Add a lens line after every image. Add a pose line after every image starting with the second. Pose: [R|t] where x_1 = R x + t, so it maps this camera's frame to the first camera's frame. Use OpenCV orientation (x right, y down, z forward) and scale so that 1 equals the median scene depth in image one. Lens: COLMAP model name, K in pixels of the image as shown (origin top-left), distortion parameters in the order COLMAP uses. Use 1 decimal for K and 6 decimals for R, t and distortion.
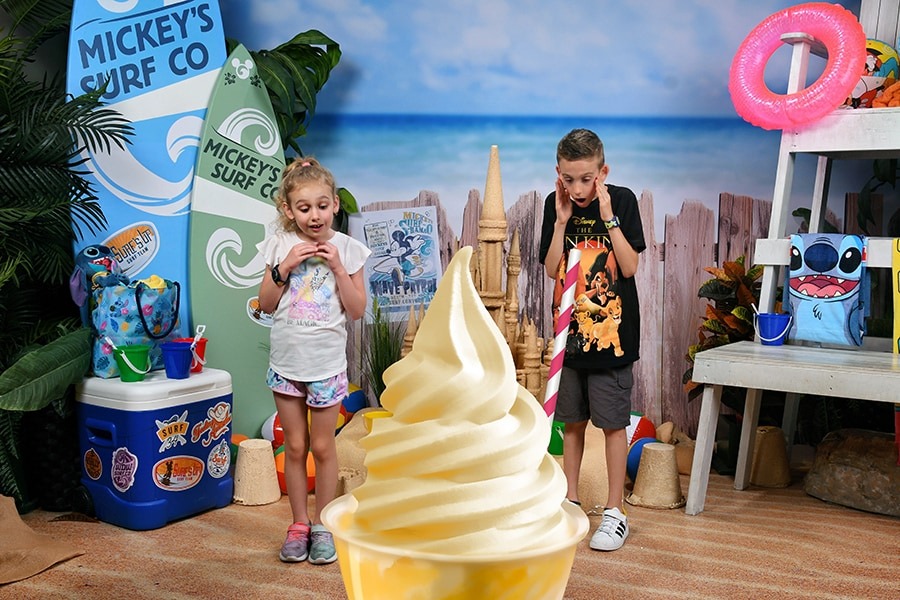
lens RADIAL K [[999.9, 0, 450.0], [0, 999.9, 300.0], [0, 0, 1]] dist [-0.013469, 0.239058]
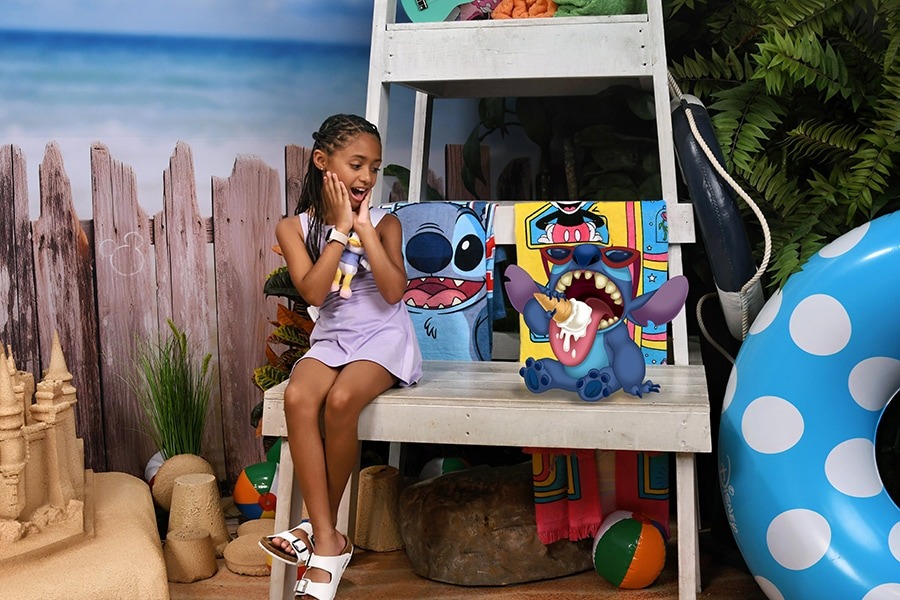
lens RADIAL K [[1121.3, 0, 450.0], [0, 1121.3, 300.0], [0, 0, 1]] dist [0.006182, 0.004079]
pose [[0.922992, -0.069290, 0.378530, 0.069102], [0.054593, 0.997284, 0.049435, -0.030277], [-0.380927, -0.024963, 0.924268, 0.215246]]
